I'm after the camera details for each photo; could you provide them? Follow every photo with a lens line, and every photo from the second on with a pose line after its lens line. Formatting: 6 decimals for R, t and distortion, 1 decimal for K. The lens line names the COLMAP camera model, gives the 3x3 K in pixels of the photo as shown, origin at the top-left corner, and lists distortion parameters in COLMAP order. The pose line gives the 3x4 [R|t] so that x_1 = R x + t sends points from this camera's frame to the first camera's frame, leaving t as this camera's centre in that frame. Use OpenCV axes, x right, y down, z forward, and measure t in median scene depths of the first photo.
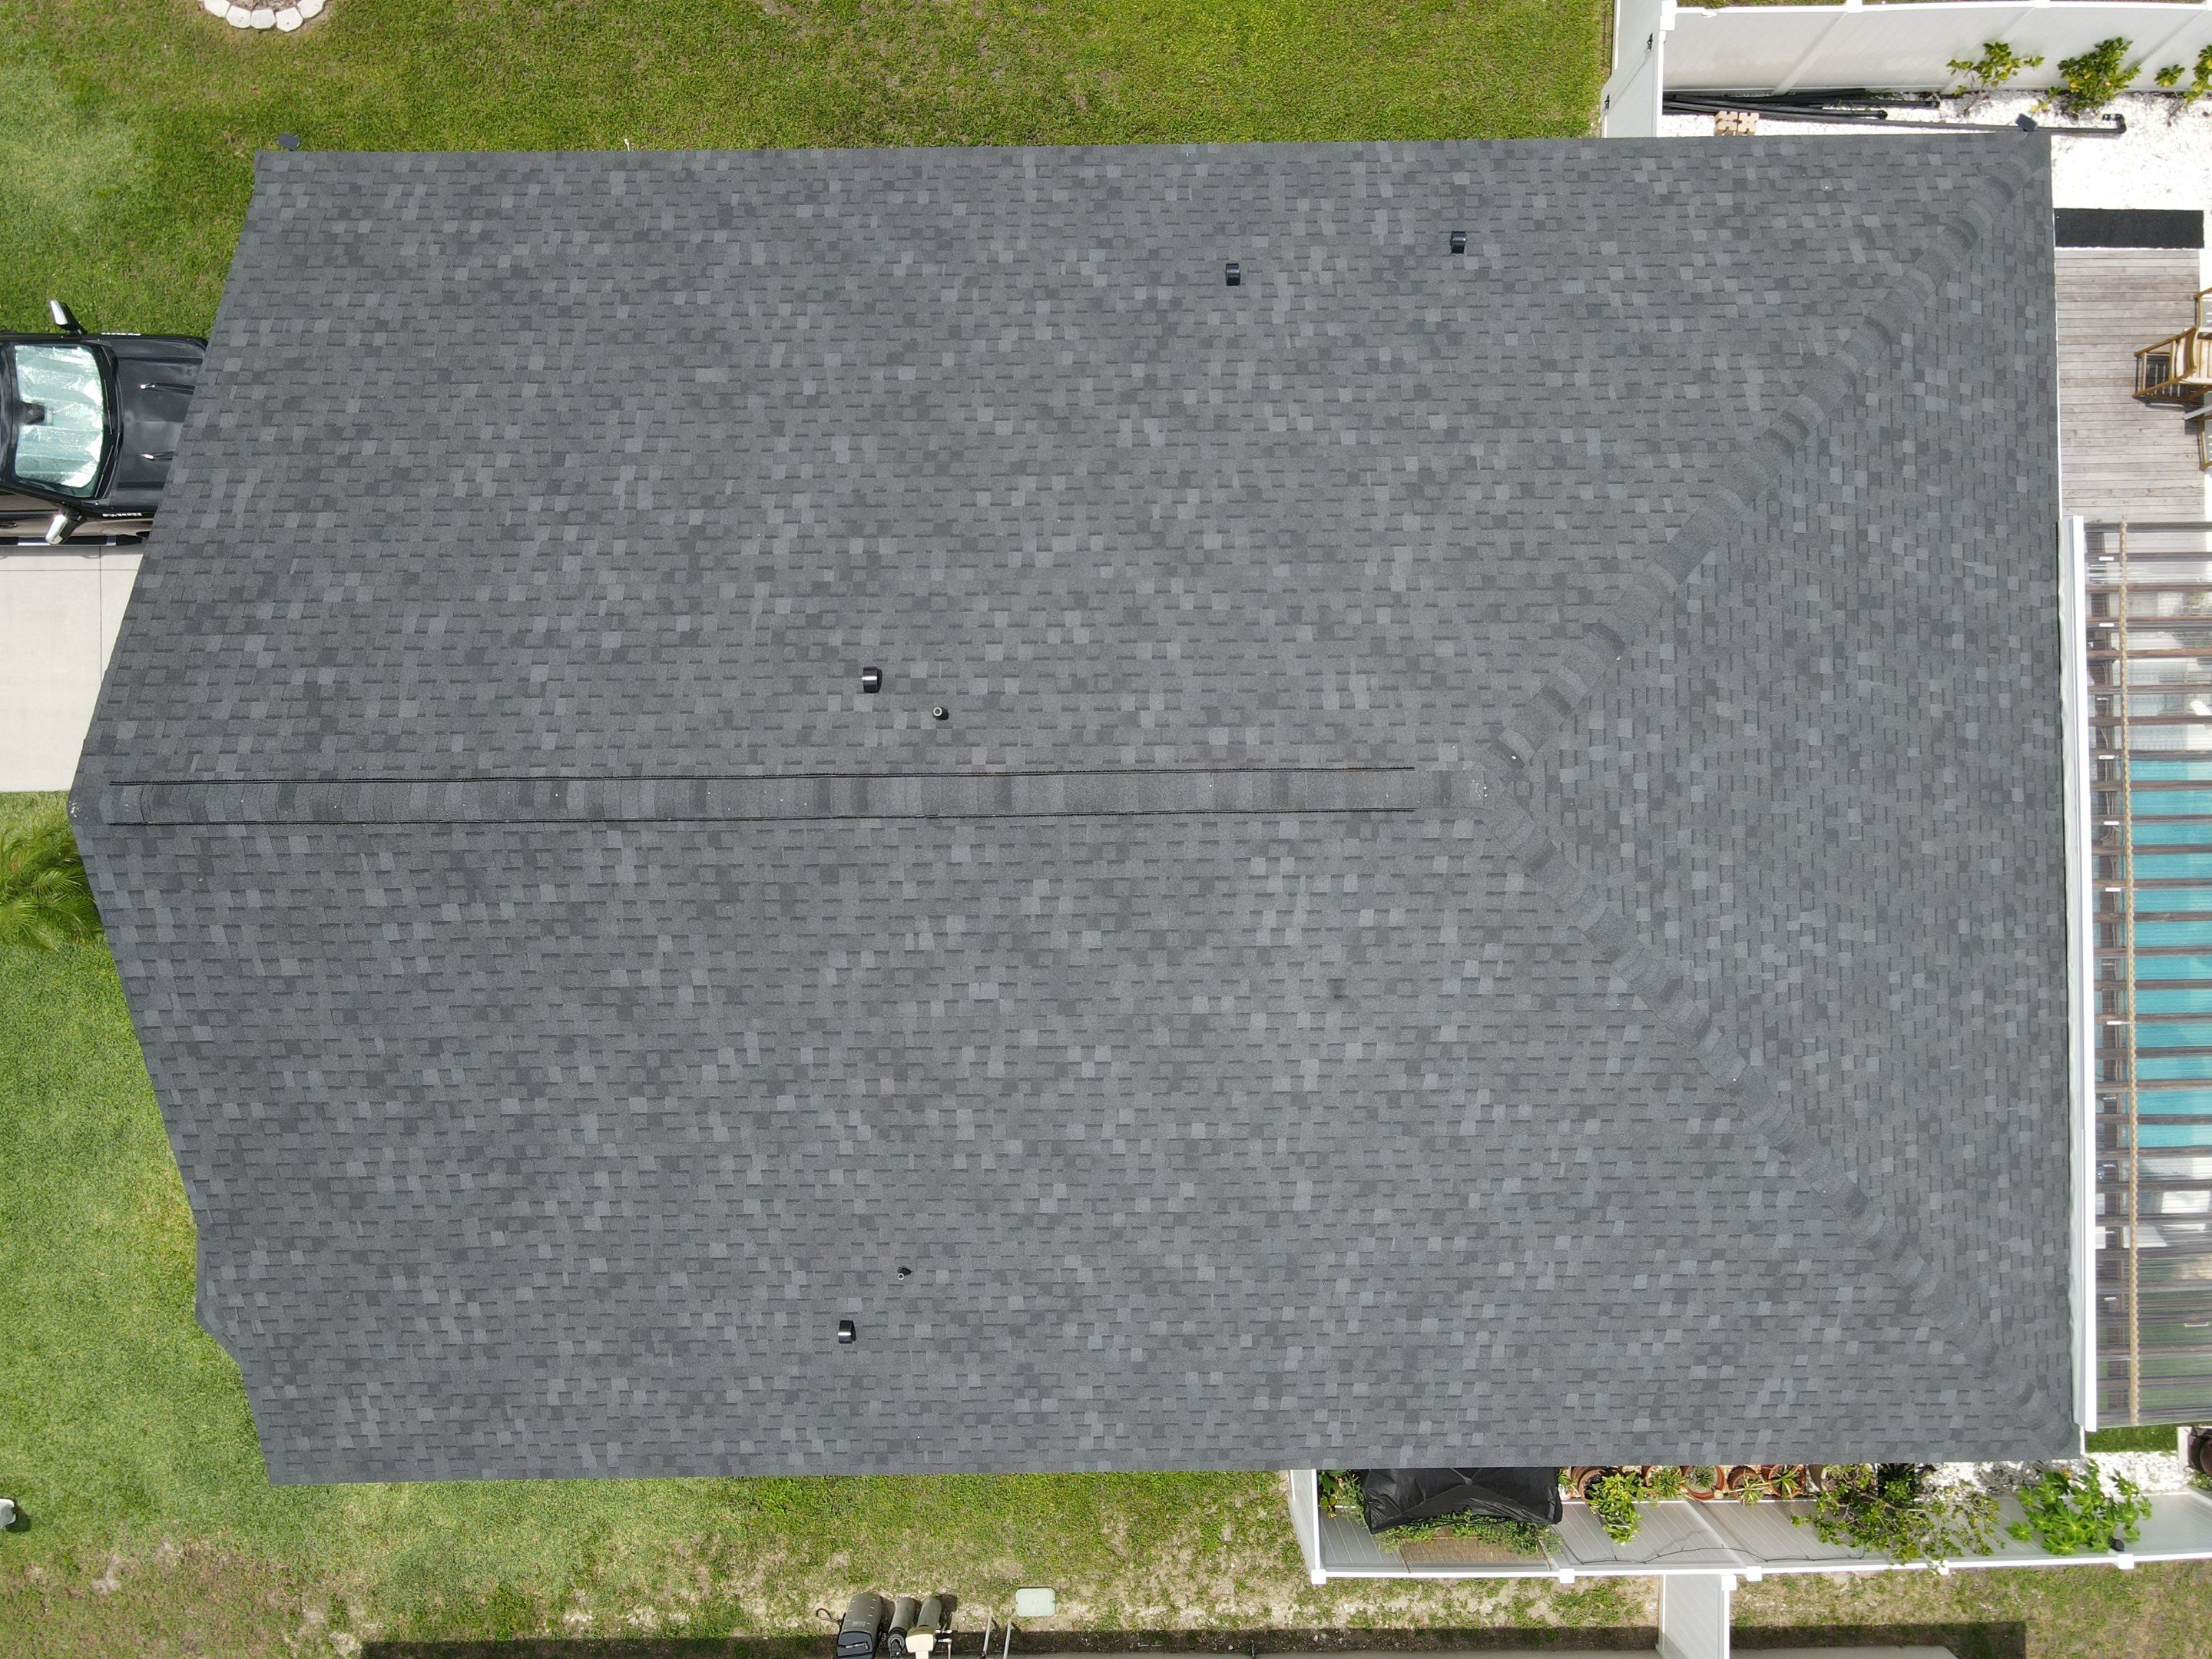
lens RADIAL K [[1631.6, 0, 1100.2], [0, 1631.6, 827.0], [0, 0, 1]] dist [-0.002633, -0.002436]
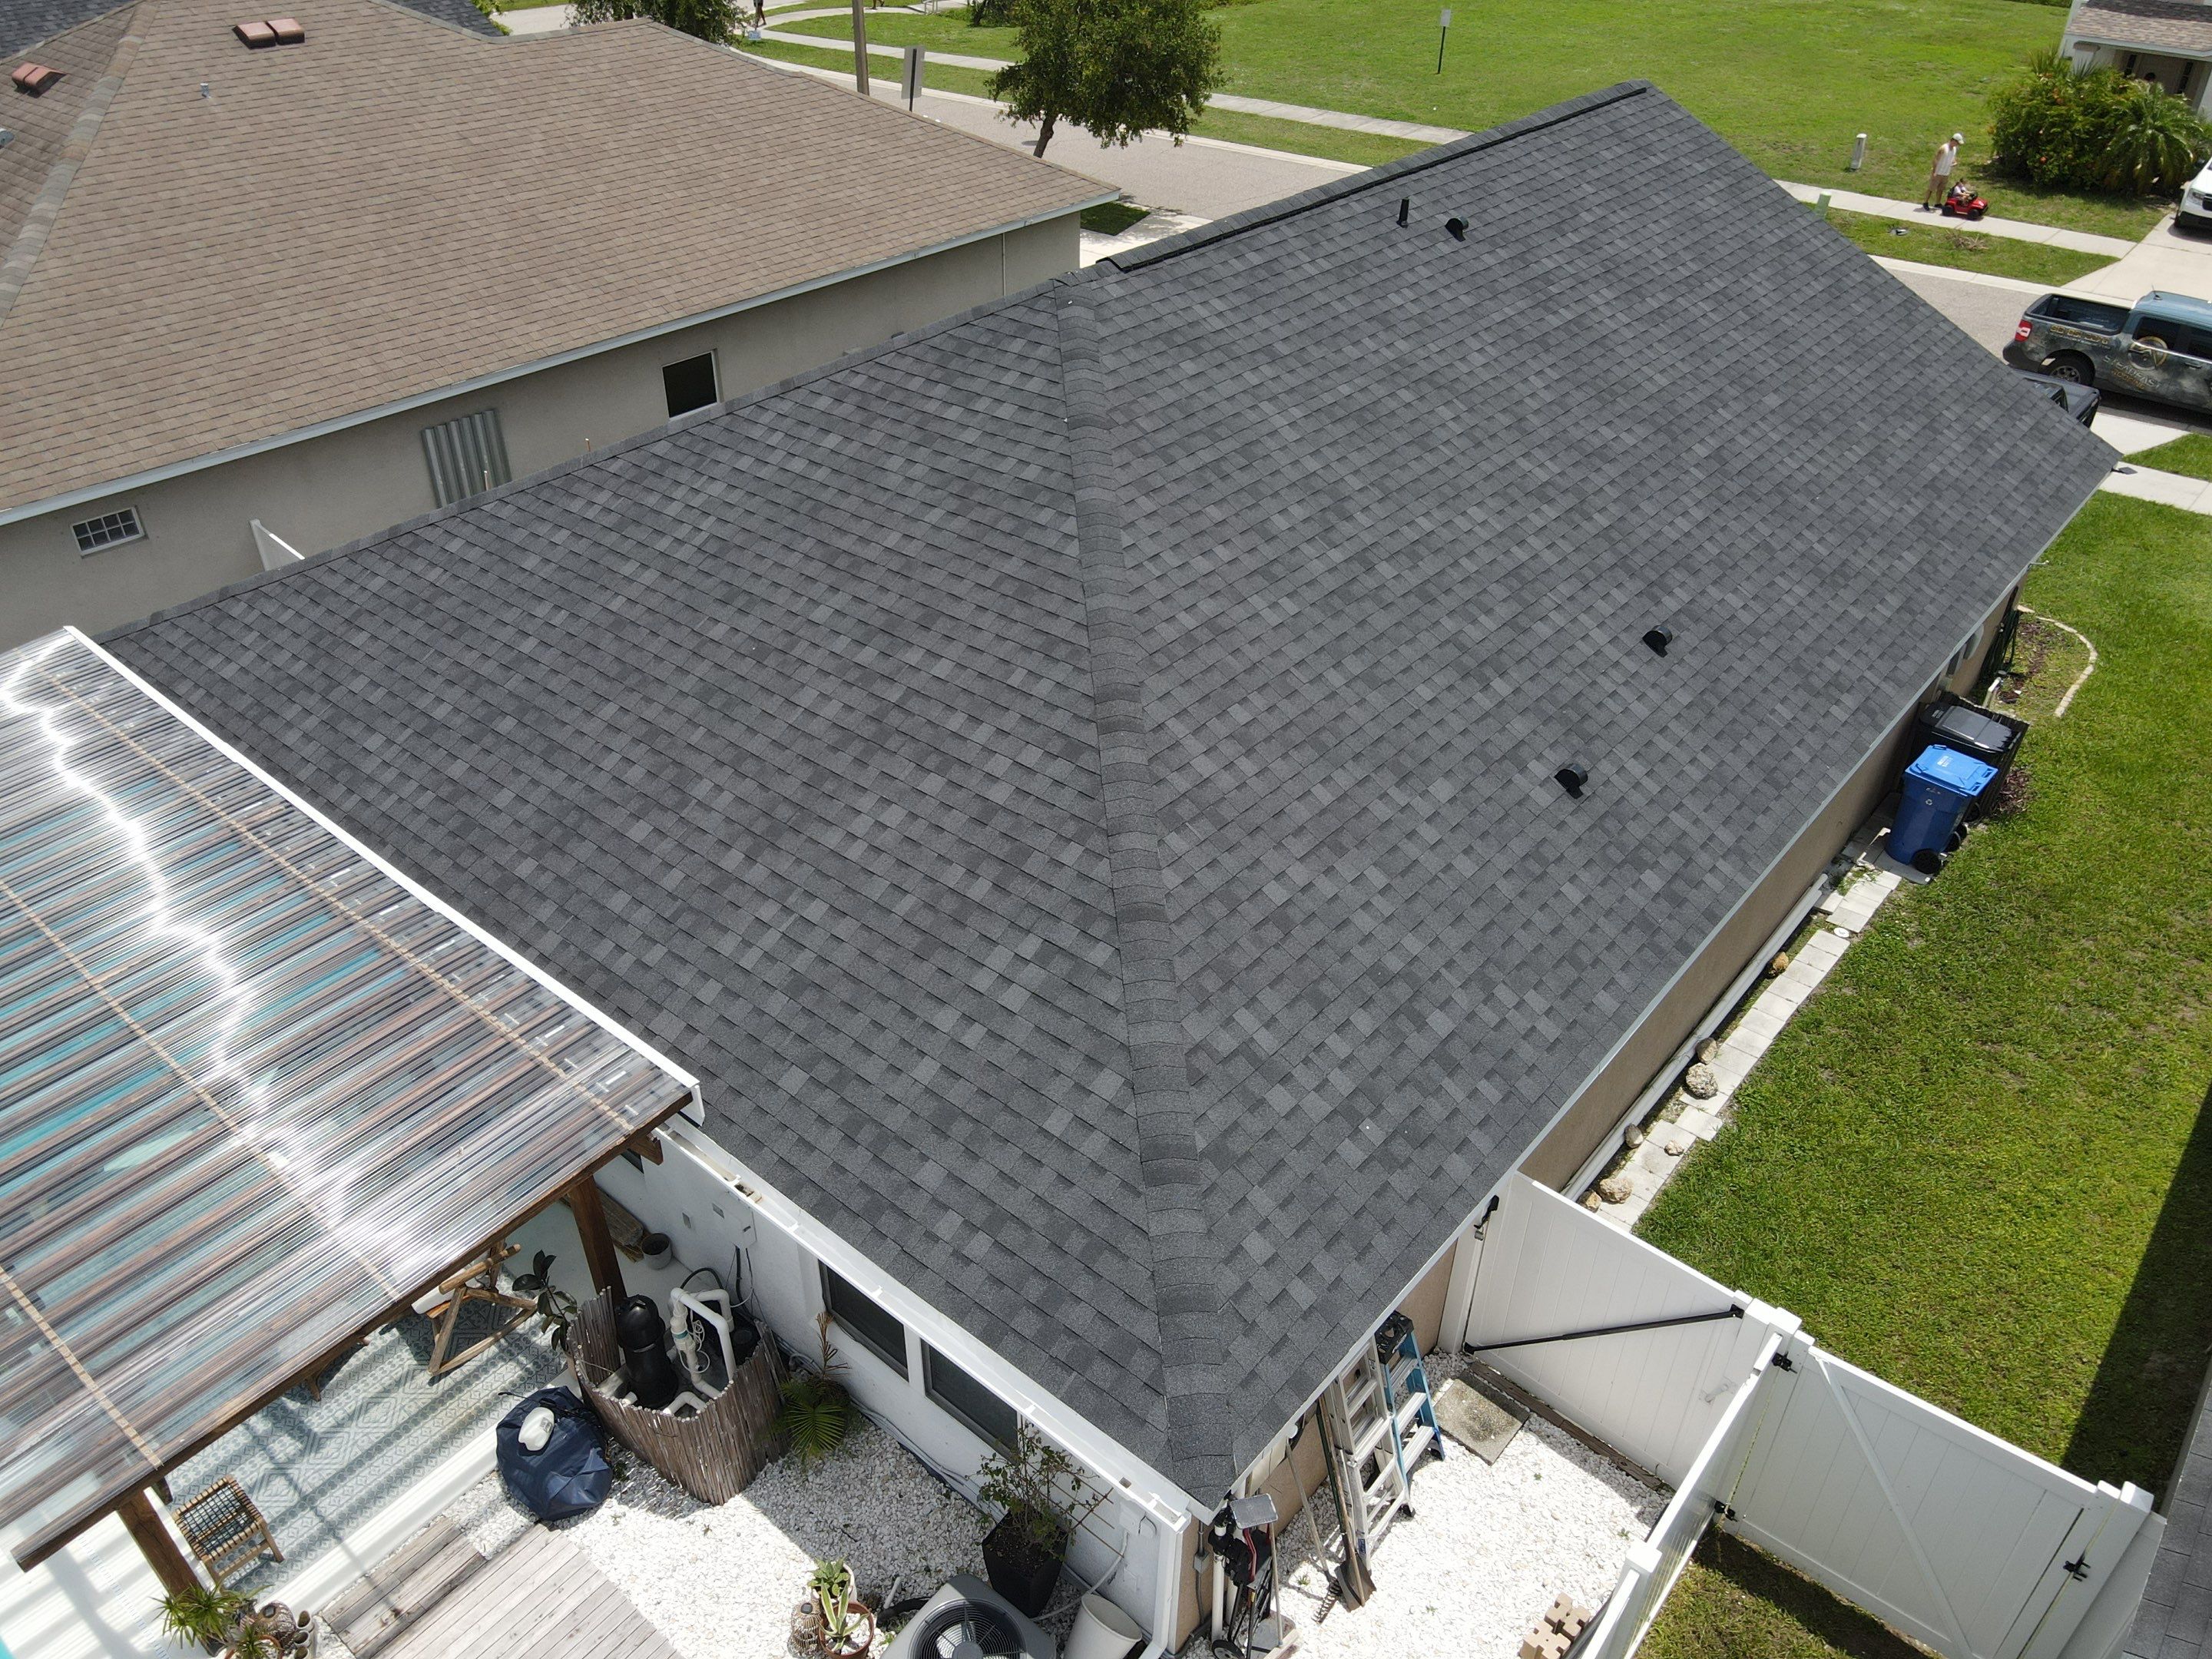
lens RADIAL K [[1631.6, 0, 1083.5], [0, 1631.6, 829.6], [0, 0, 1]] dist [-0.002633, -0.002436]
pose [[-0.660230, 0.418824, -0.623444, 0.904292], [-0.751033, -0.360649, 0.553067, -0.649770], [0.006794, 0.833378, 0.552662, 0.619029]]
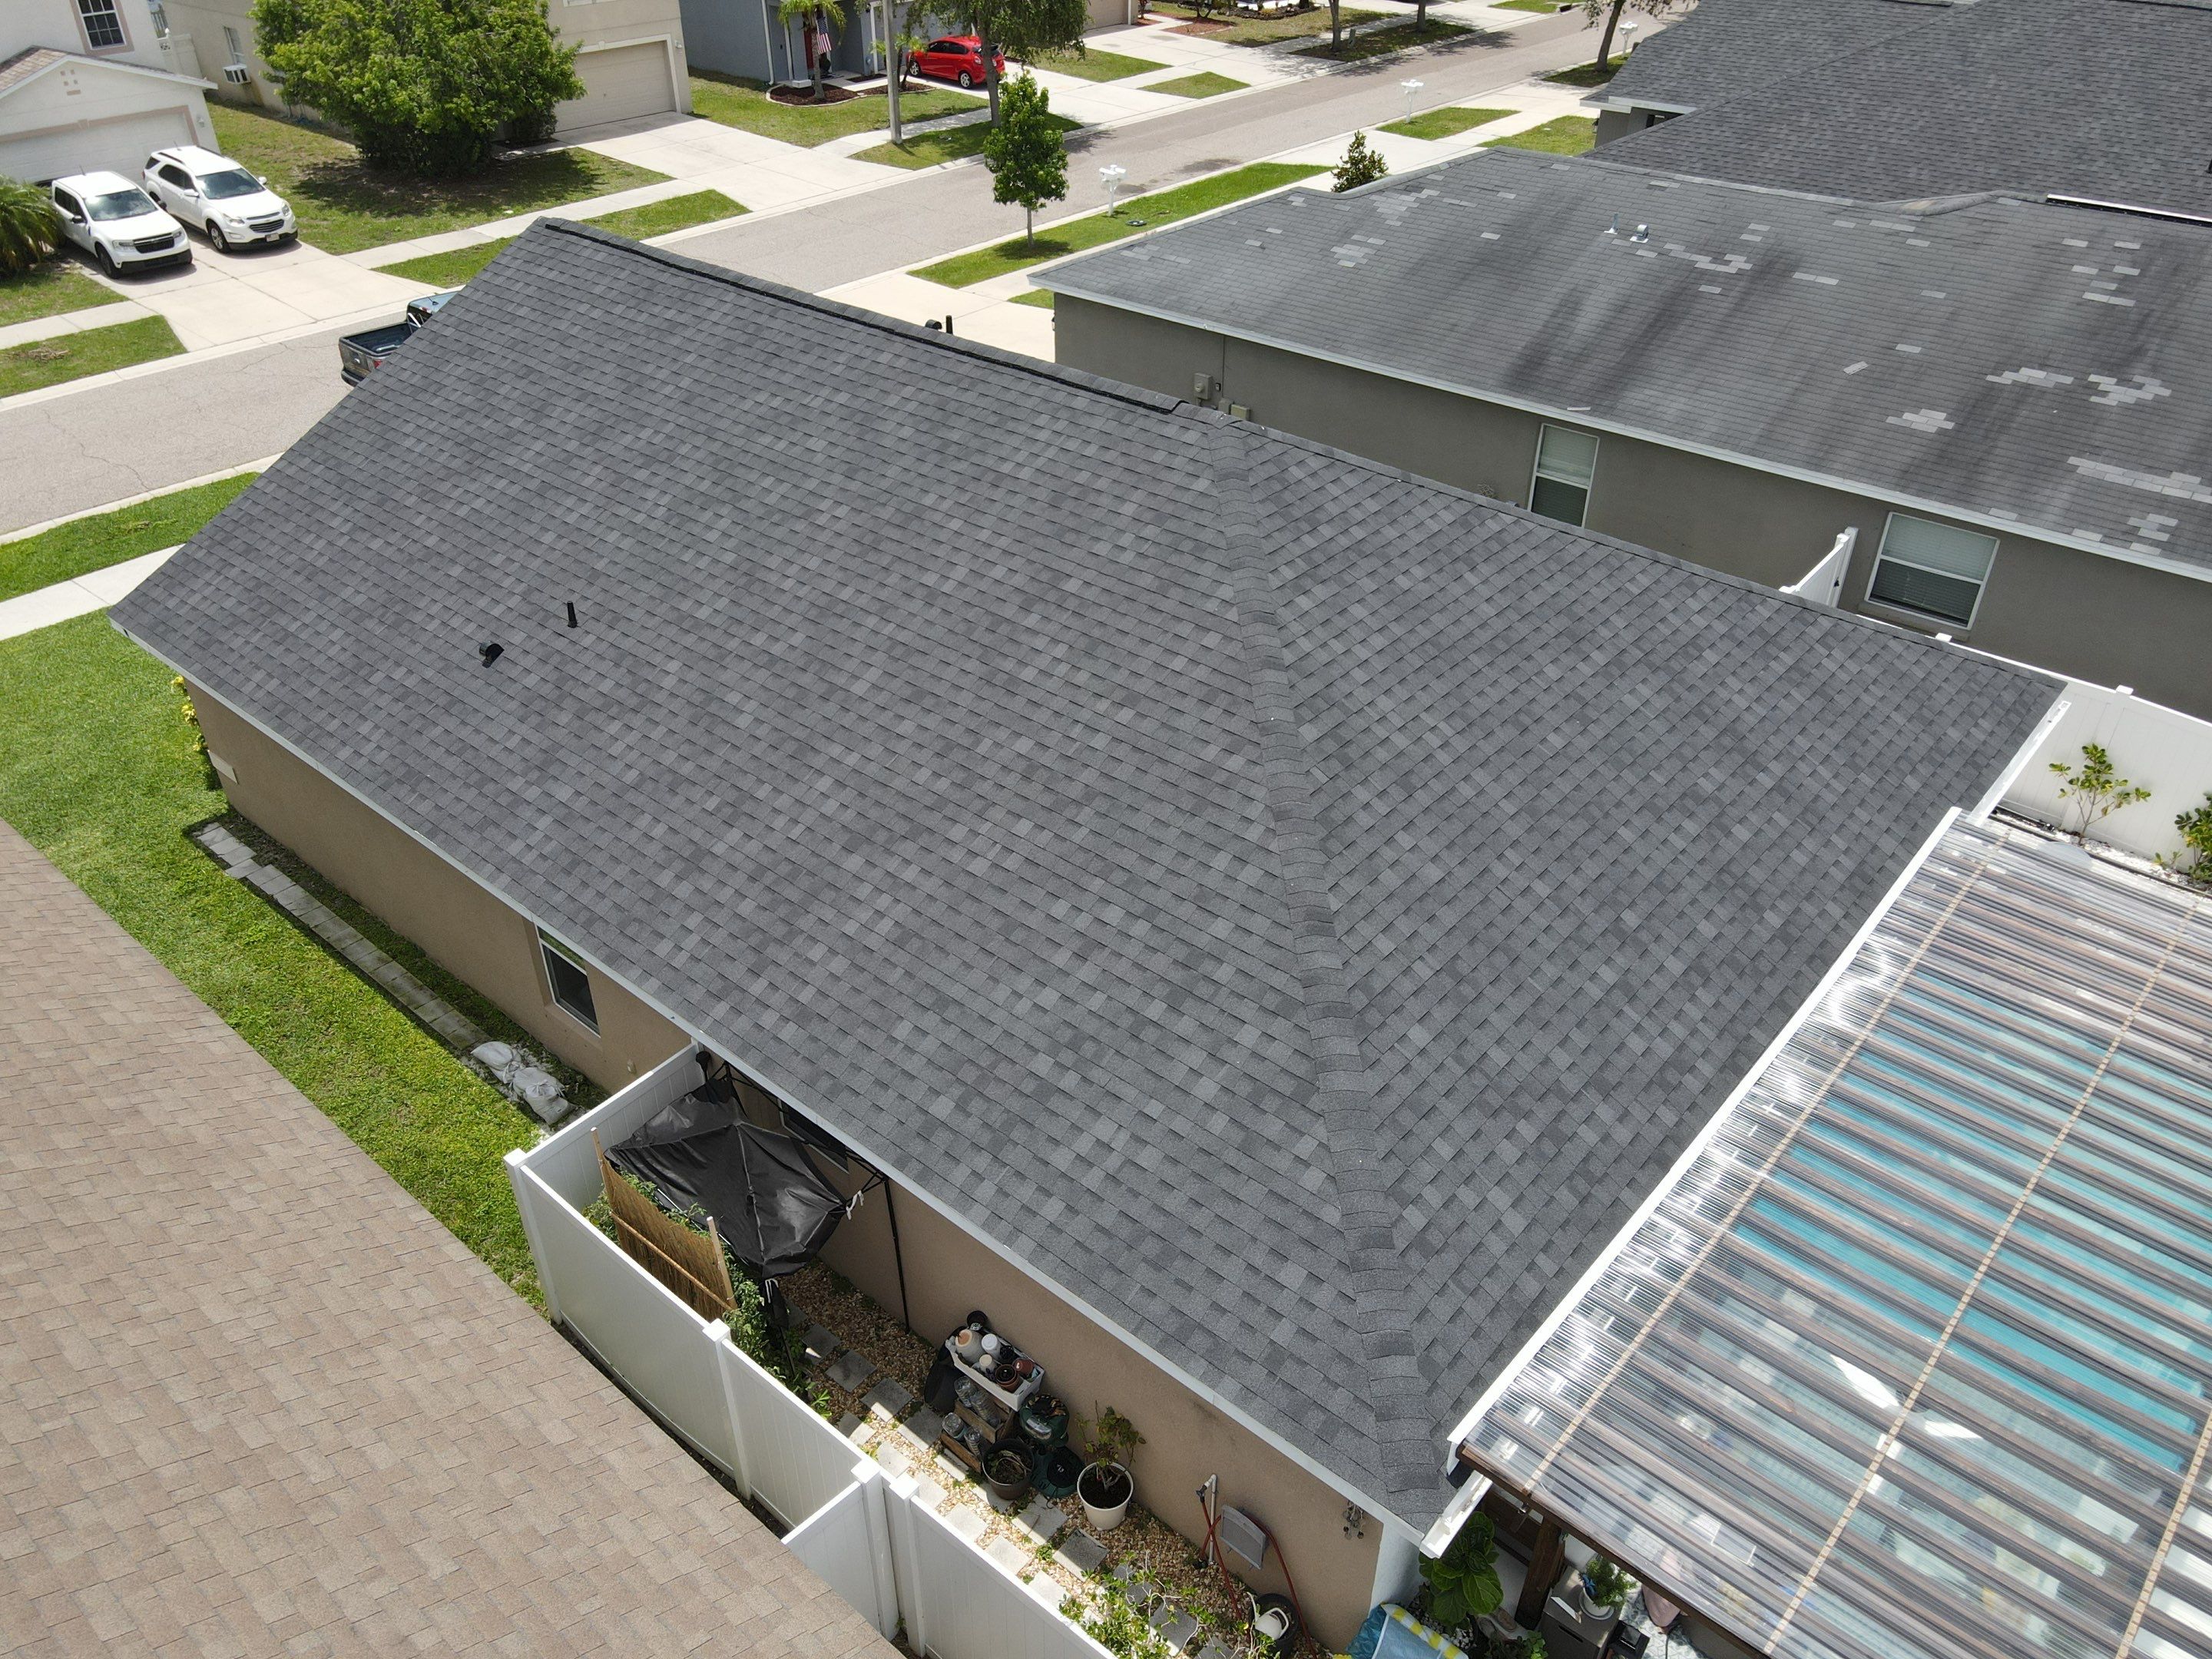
lens RADIAL K [[1631.6, 0, 1094.0], [0, 1631.6, 820.5], [0, 0, 1]] dist [-0.002633, -0.002436]
pose [[0.747738, 0.367263, -0.553178, 0.801310], [-0.663672, 0.439304, -0.605435, 0.764166], [0.020659, 0.819835, 0.572226, 0.488614]]
